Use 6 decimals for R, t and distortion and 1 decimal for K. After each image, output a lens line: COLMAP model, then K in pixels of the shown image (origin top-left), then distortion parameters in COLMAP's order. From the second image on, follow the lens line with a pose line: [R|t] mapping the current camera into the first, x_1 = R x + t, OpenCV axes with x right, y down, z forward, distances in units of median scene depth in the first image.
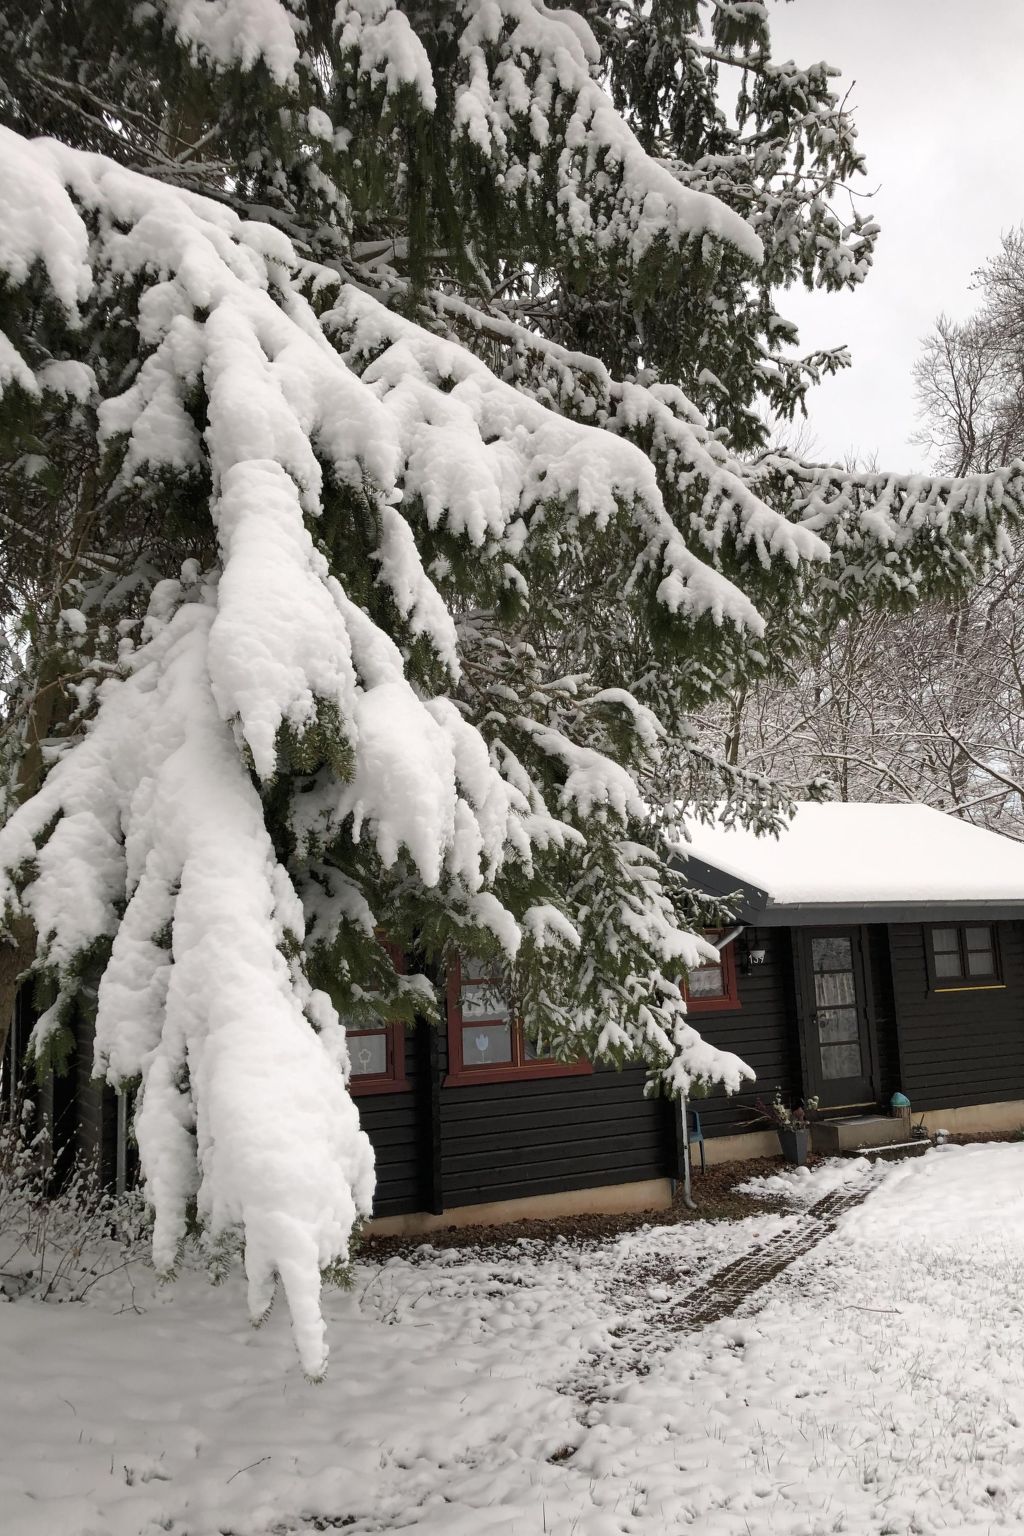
lens RADIAL K [[1266.4, 0, 503.8], [0, 1266.4, 769.1], [0, 0, 1]] dist [0.031714, -0.015601]
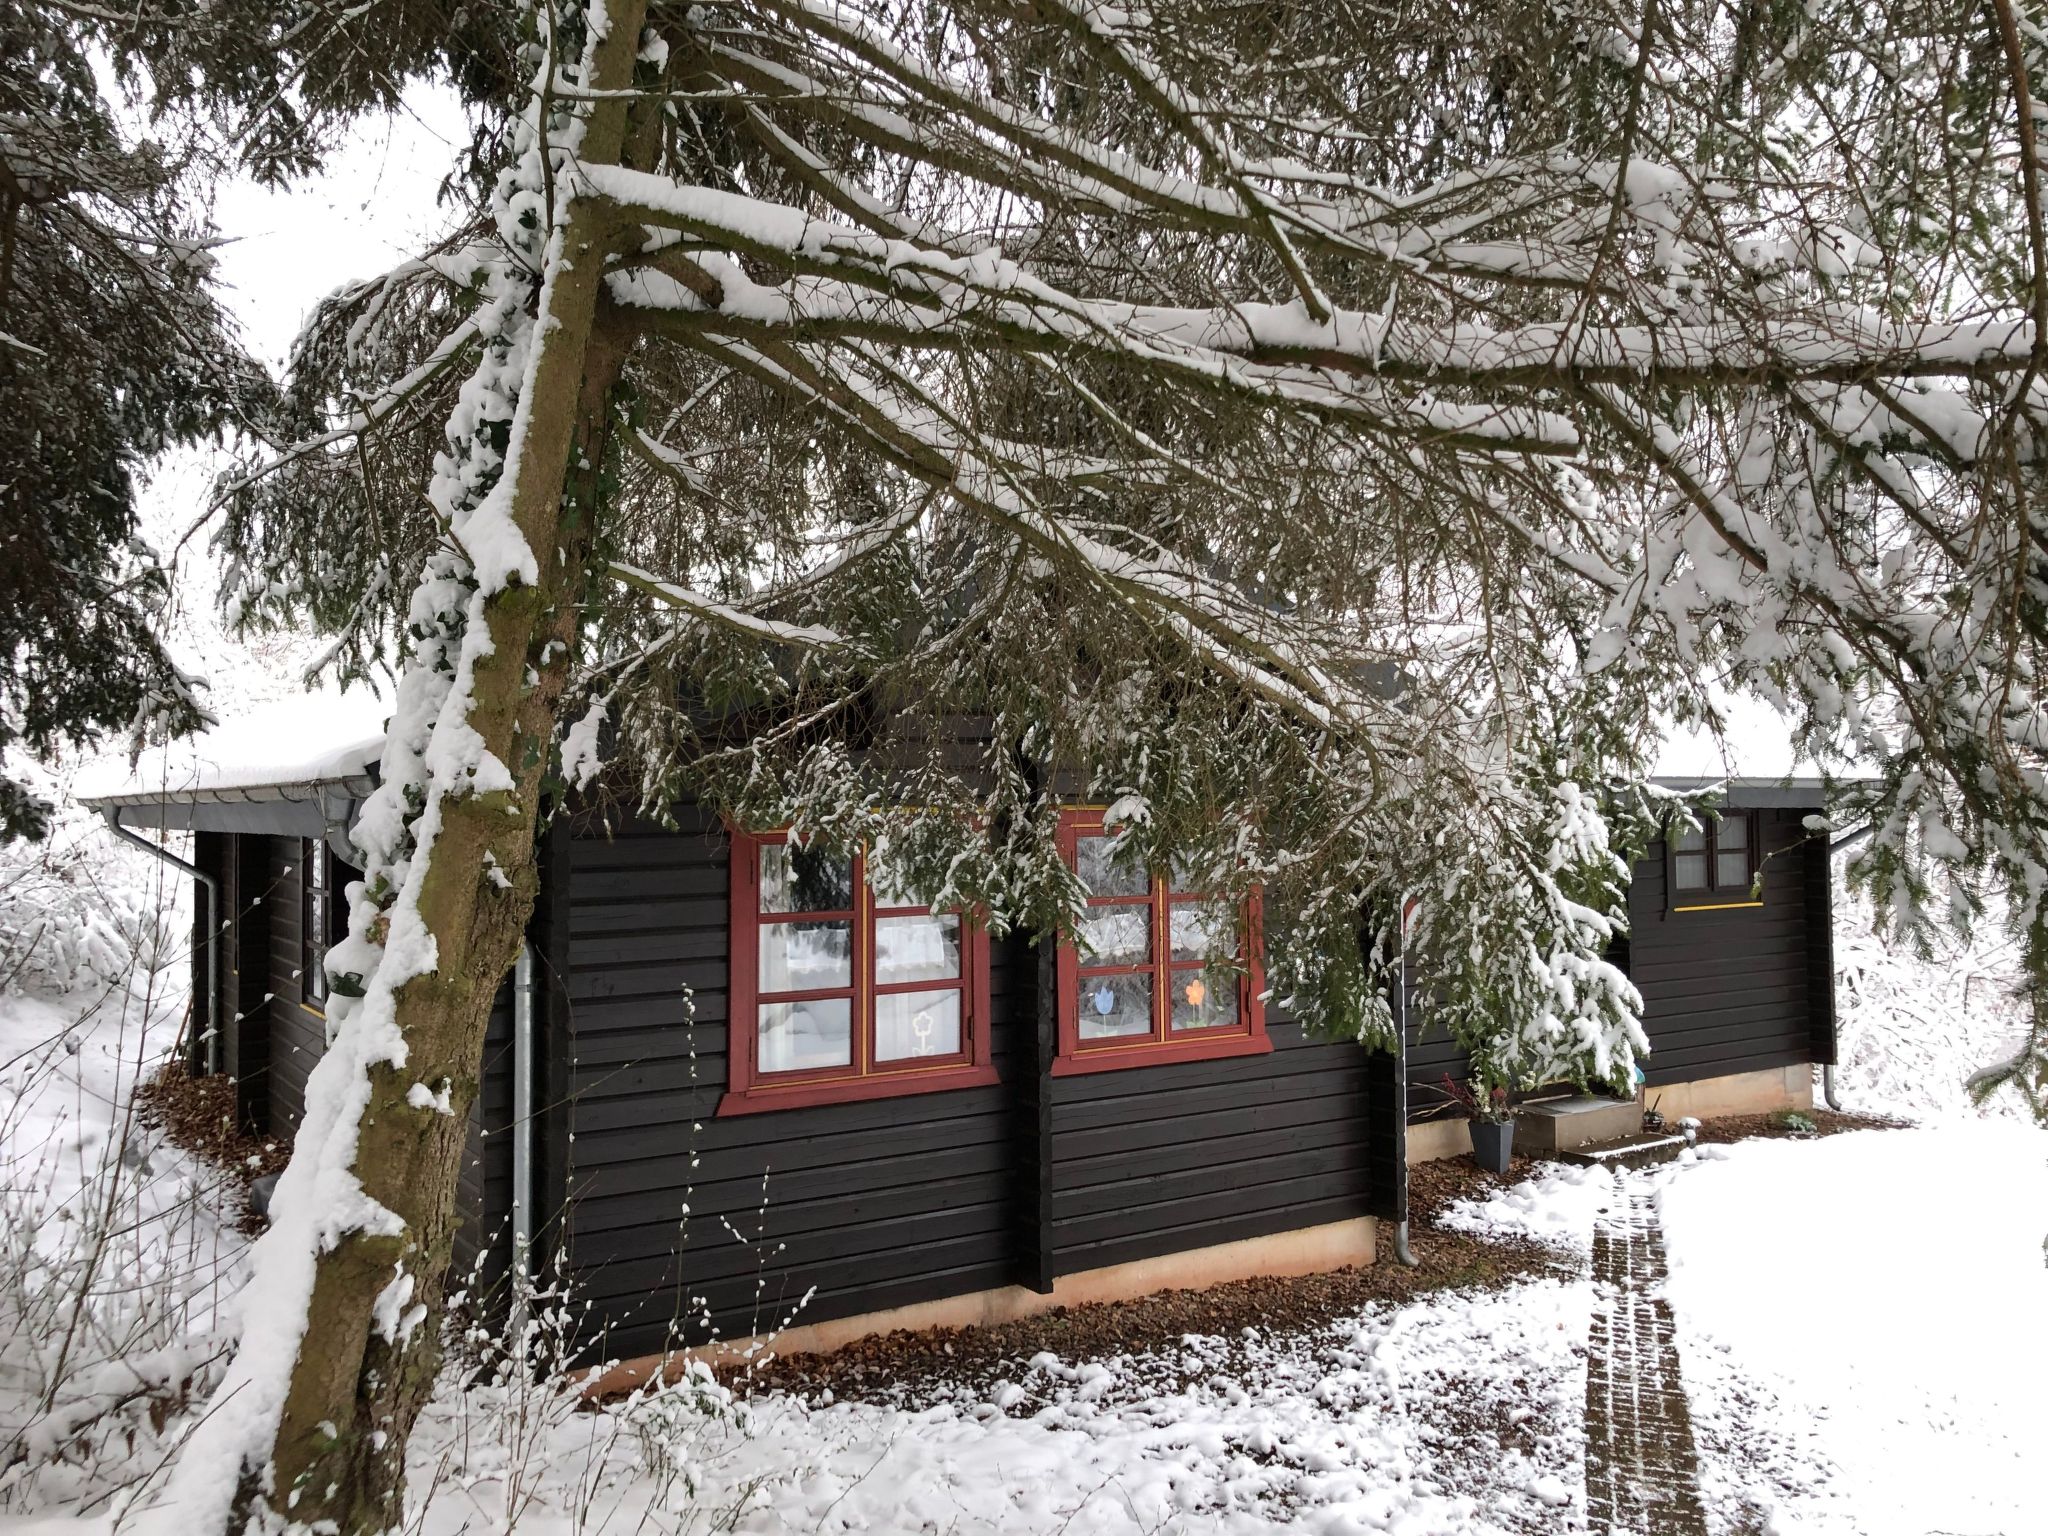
lens RADIAL K [[1670.9, 0, 986.7], [0, 1670.9, 750.6], [0, 0, 1]] dist [0.028889, 0.004805]
pose [[0.992765, 0.038016, 0.113899, -0.216040], [-0.051046, 0.992196, 0.113758, 0.018899], [-0.108685, -0.118749, 0.986958, 0.329443]]
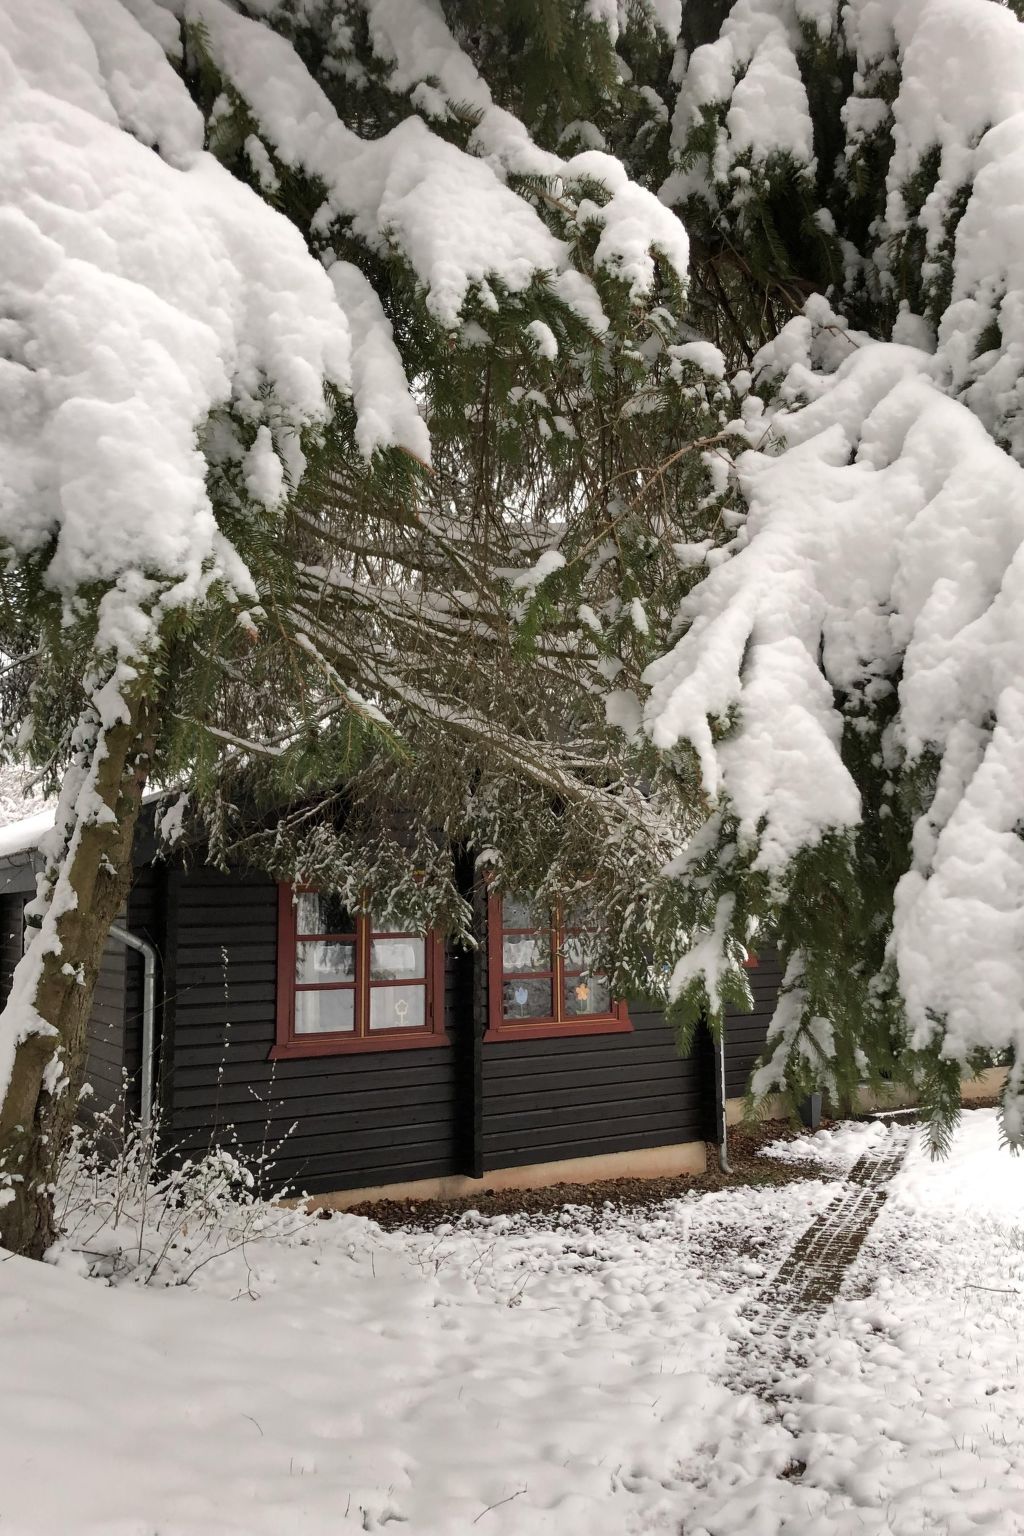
lens RADIAL K [[1266.4, 0, 517.7], [0, 1266.4, 770.0], [0, 0, 1]] dist [0.031714, -0.015601]
pose [[0.995211, 0.039670, 0.089339, -0.144260], [-0.042853, 0.998503, 0.033998, 0.023460], [-0.087857, -0.037664, 0.995421, 0.101194]]
